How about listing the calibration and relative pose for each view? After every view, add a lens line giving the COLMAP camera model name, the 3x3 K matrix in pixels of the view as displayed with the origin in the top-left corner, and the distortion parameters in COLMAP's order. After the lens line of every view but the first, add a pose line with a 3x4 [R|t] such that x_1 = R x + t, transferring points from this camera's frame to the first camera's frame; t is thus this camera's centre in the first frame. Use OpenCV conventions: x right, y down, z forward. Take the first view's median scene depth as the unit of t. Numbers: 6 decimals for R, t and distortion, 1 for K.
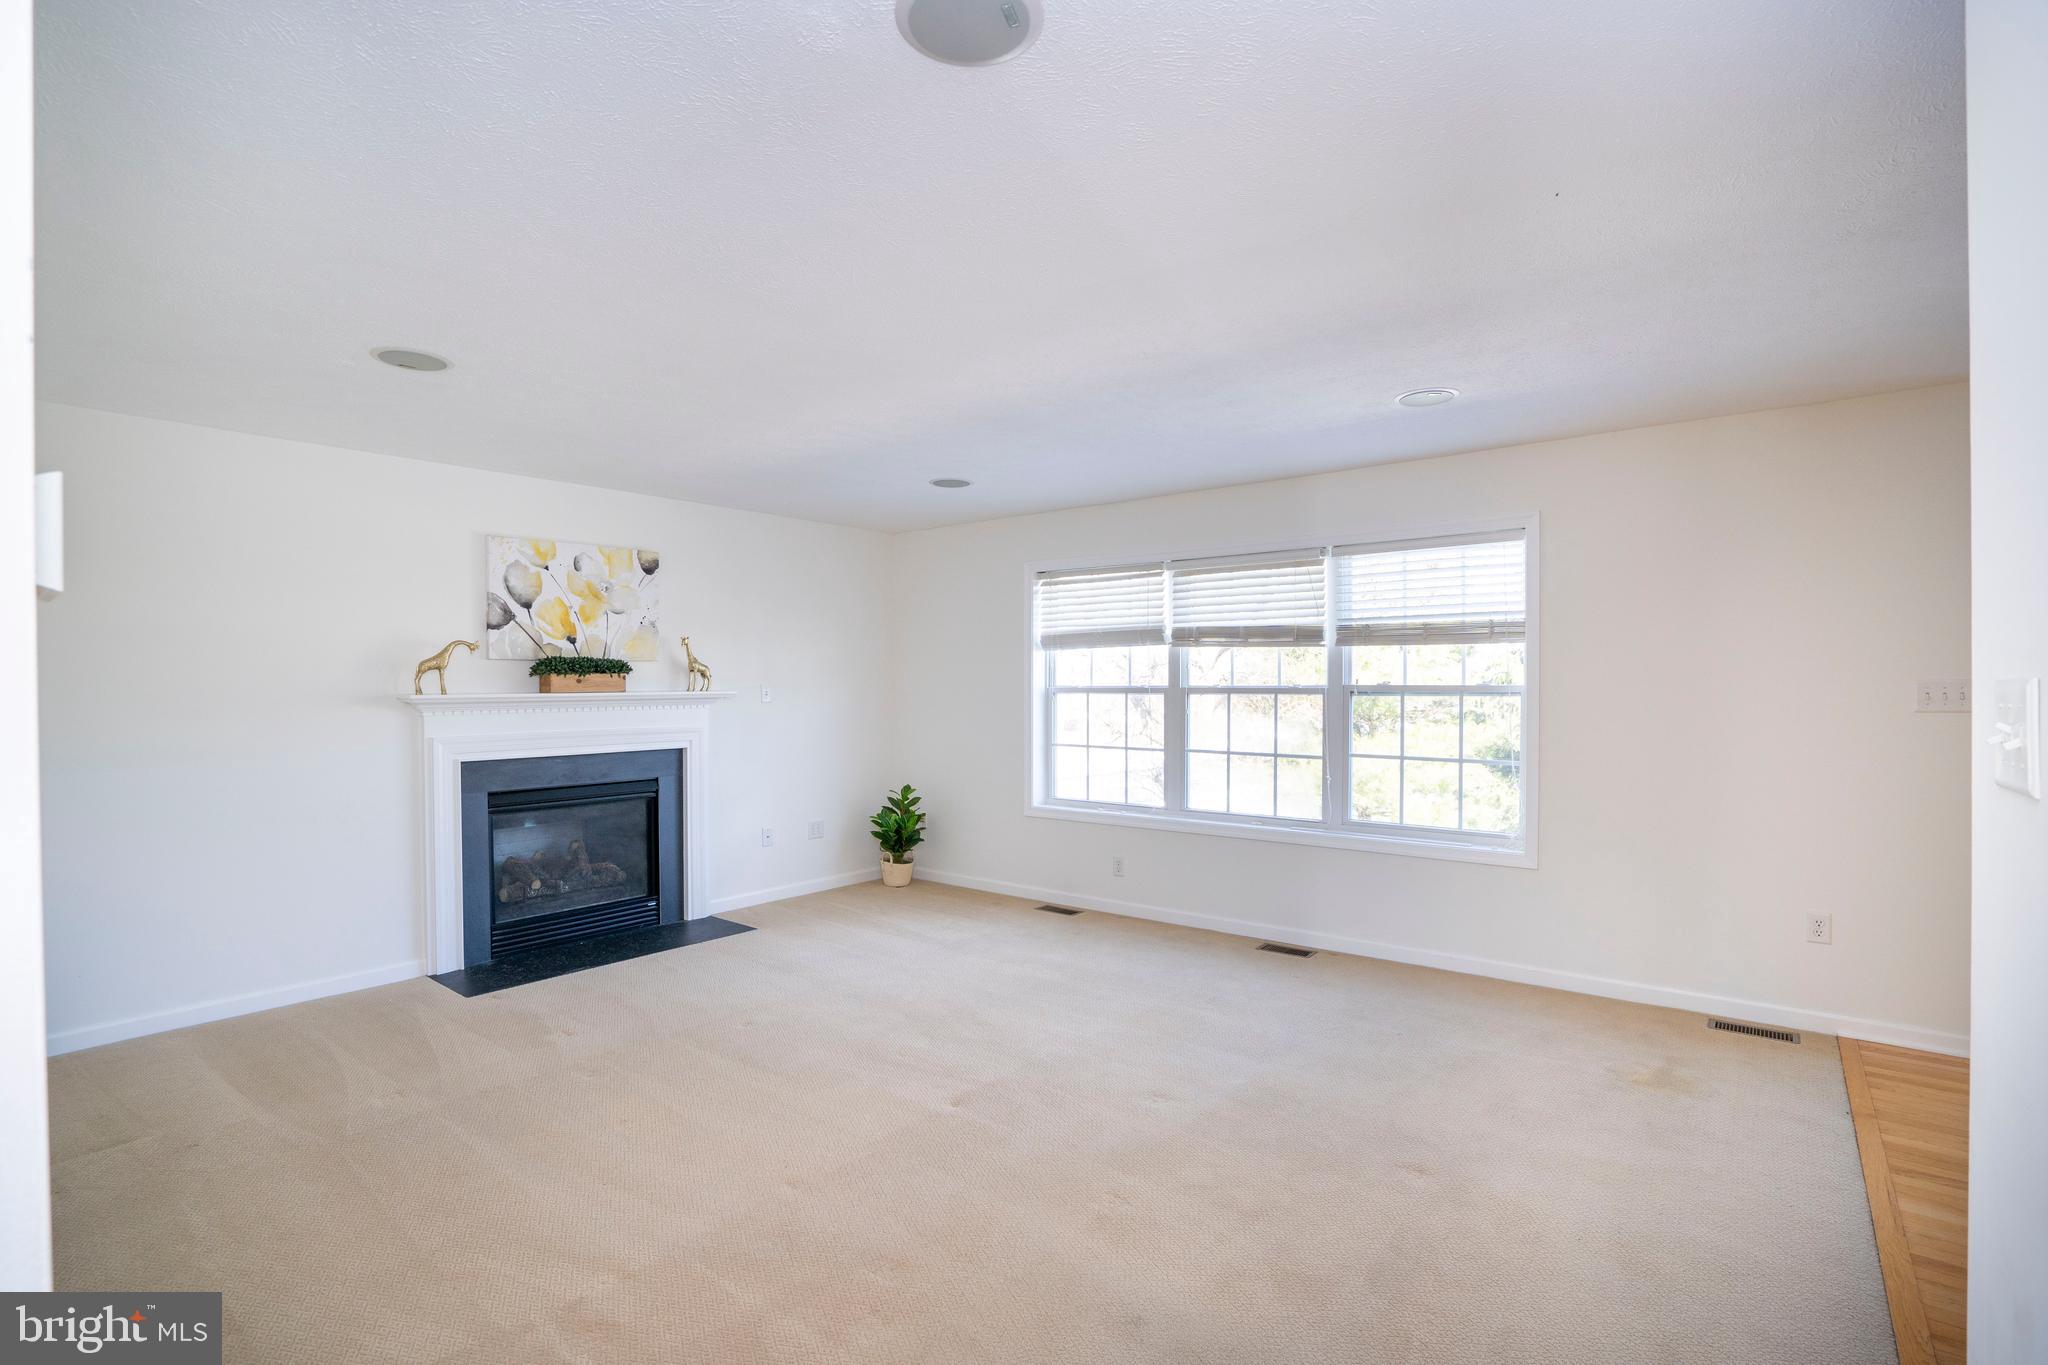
lens RADIAL K [[948.0, 0, 1031.8], [0, 948.0, 690.1], [0, 0, 1]] dist [-0.071004, 0.032115]
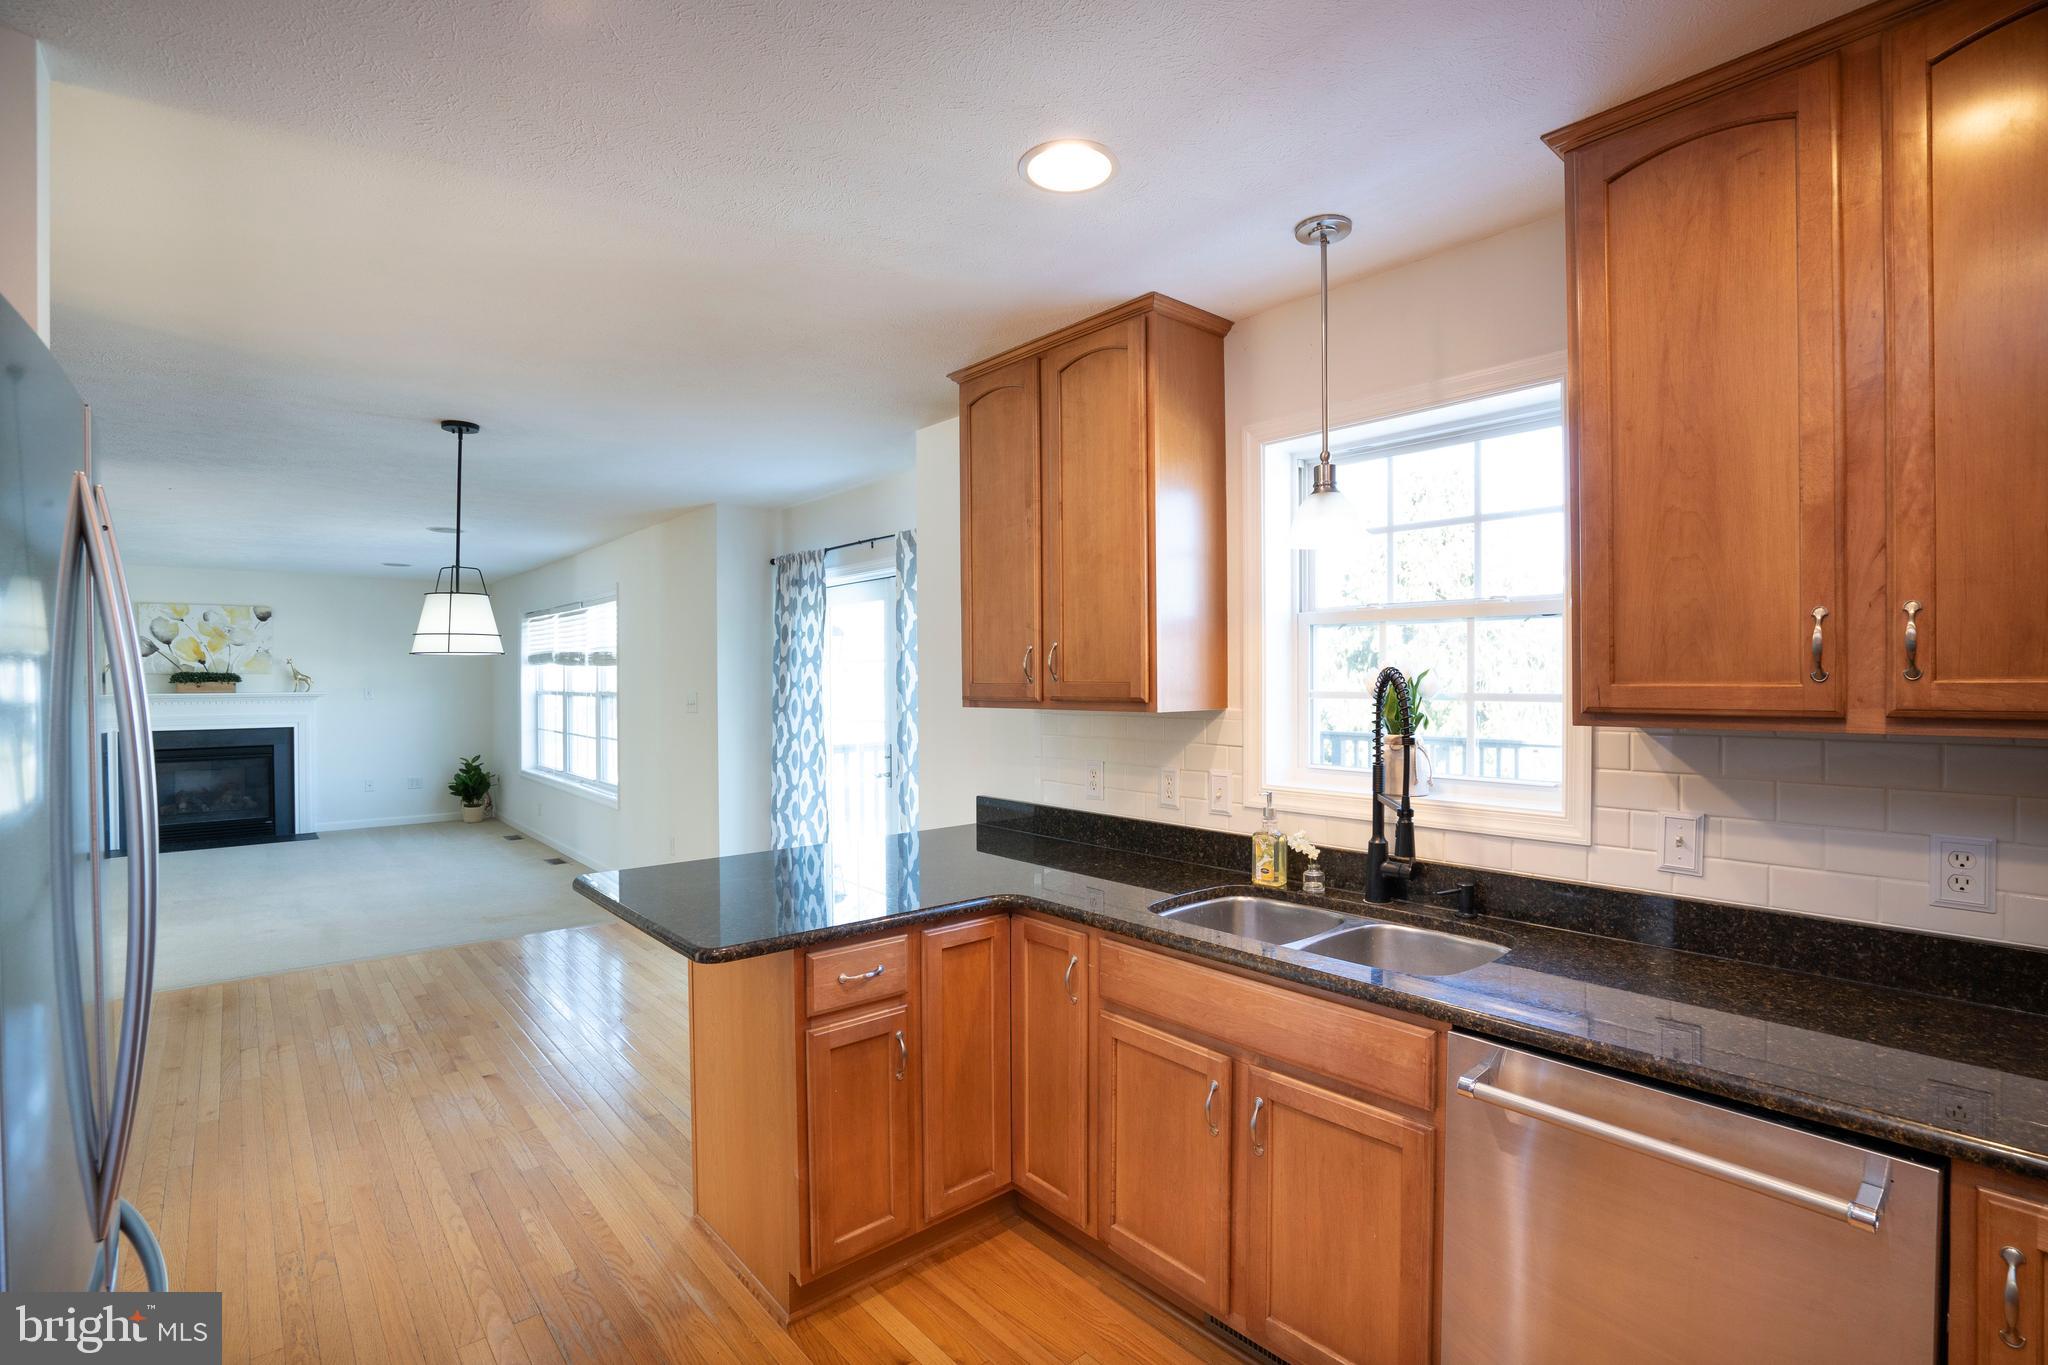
lens RADIAL K [[948.0, 0, 1031.8], [0, 948.0, 690.1], [0, 0, 1]] dist [-0.071004, 0.032115]
pose [[0.984104, 0.006745, -0.177466, 1.263813], [-0.005001, 0.999935, 0.010277, -0.026703], [0.177524, -0.009227, 0.984073, -0.359124]]
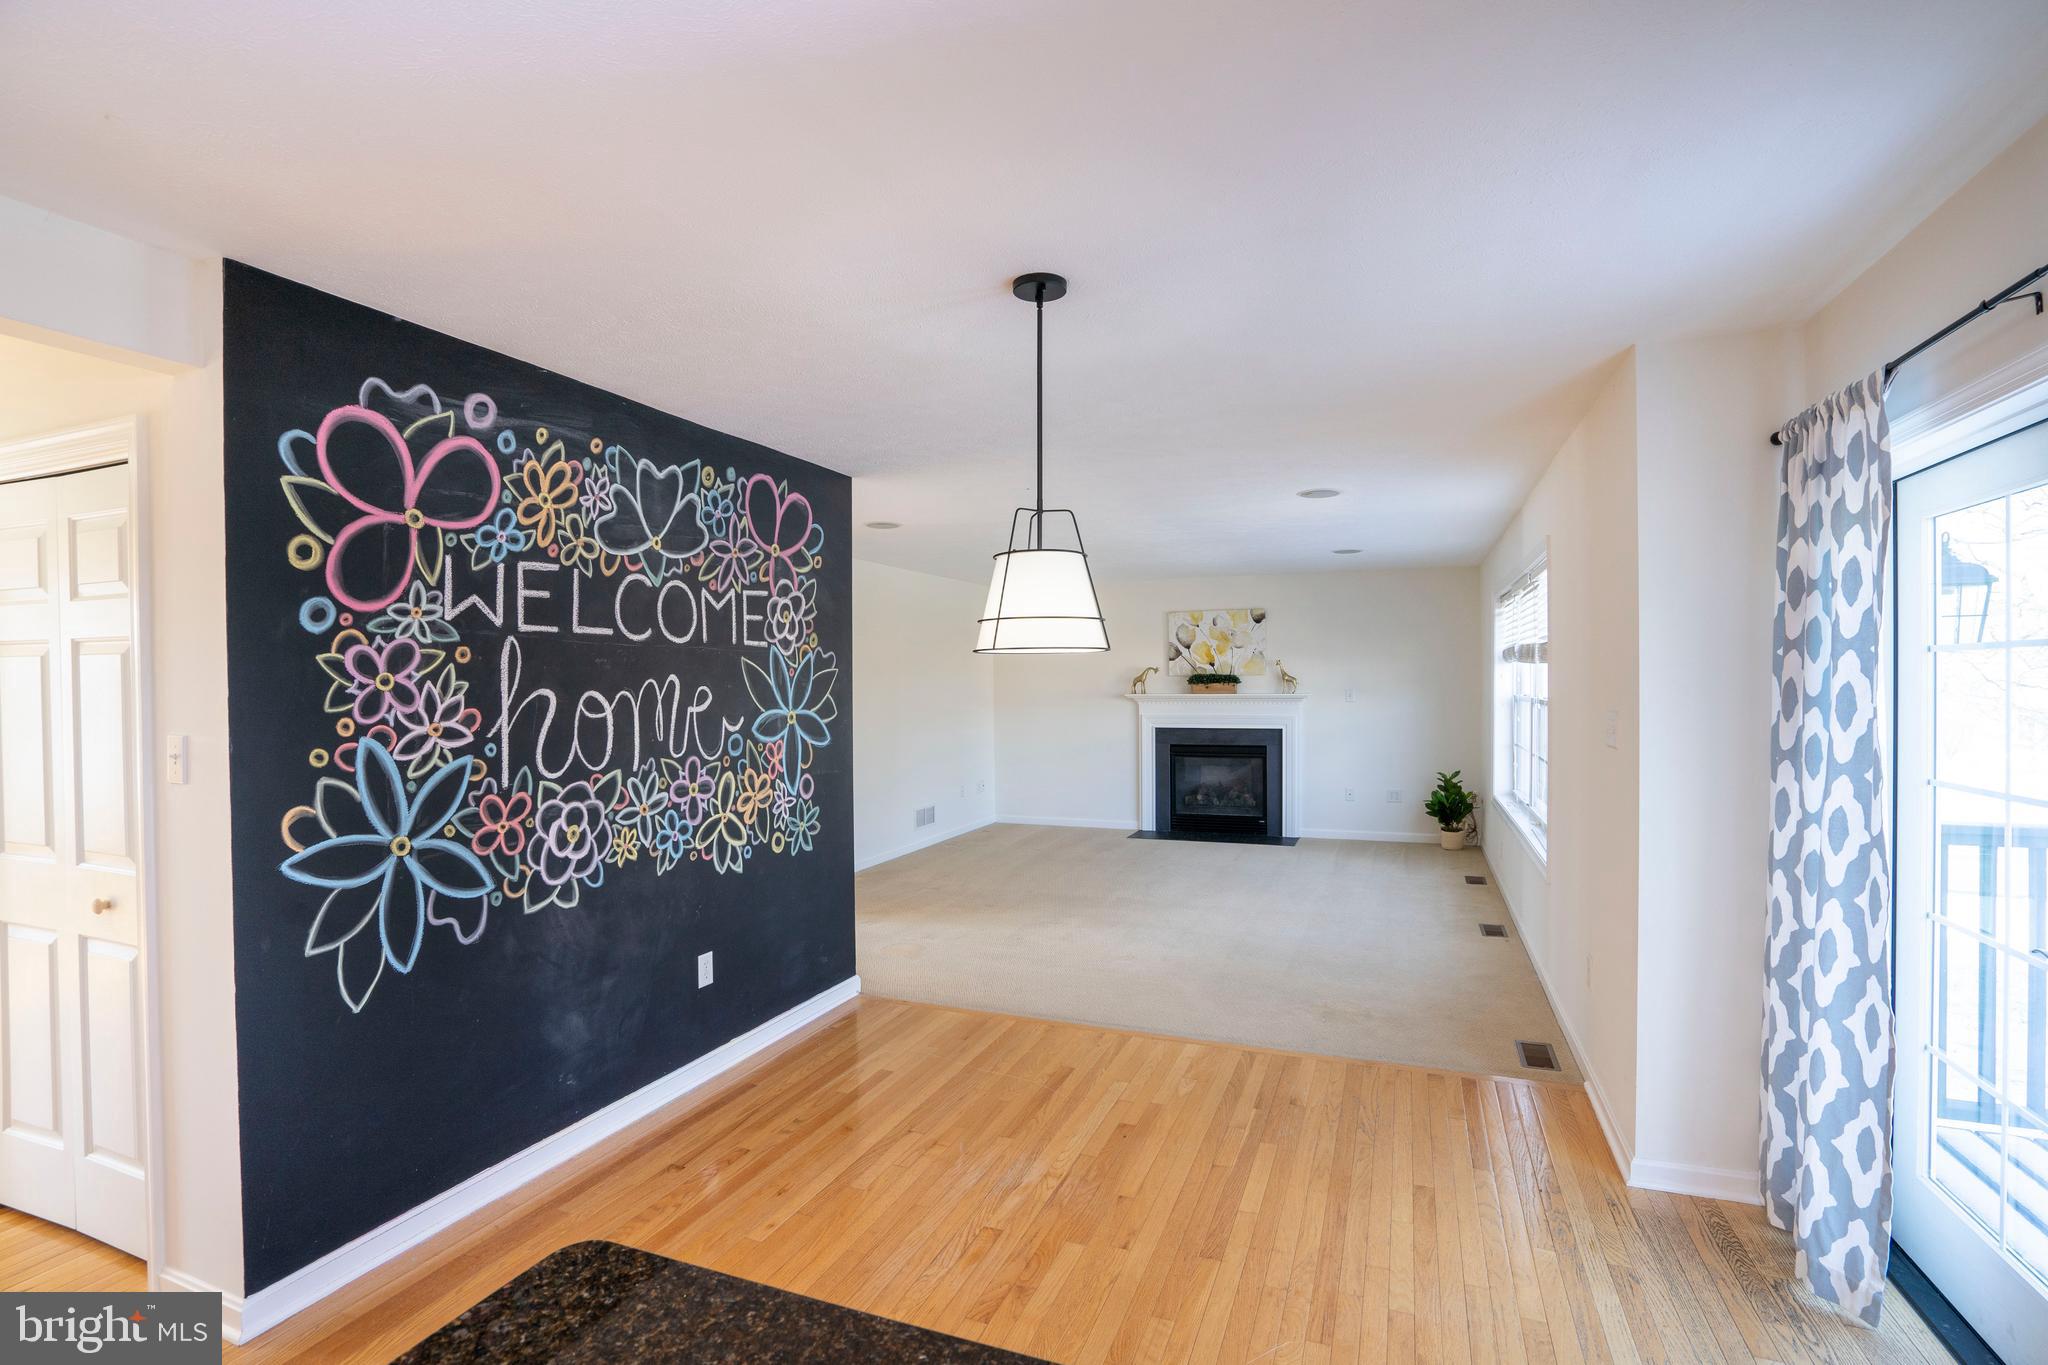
lens RADIAL K [[948.0, 0, 1031.8], [0, 948.0, 690.1], [0, 0, 1]] dist [-0.071004, 0.032115]
pose [[0.291001, 0.015466, -0.956598, 1.134101], [0.001268, 0.999862, 0.016551, -0.034117], [0.956722, -0.006030, 0.290941, 0.133829]]
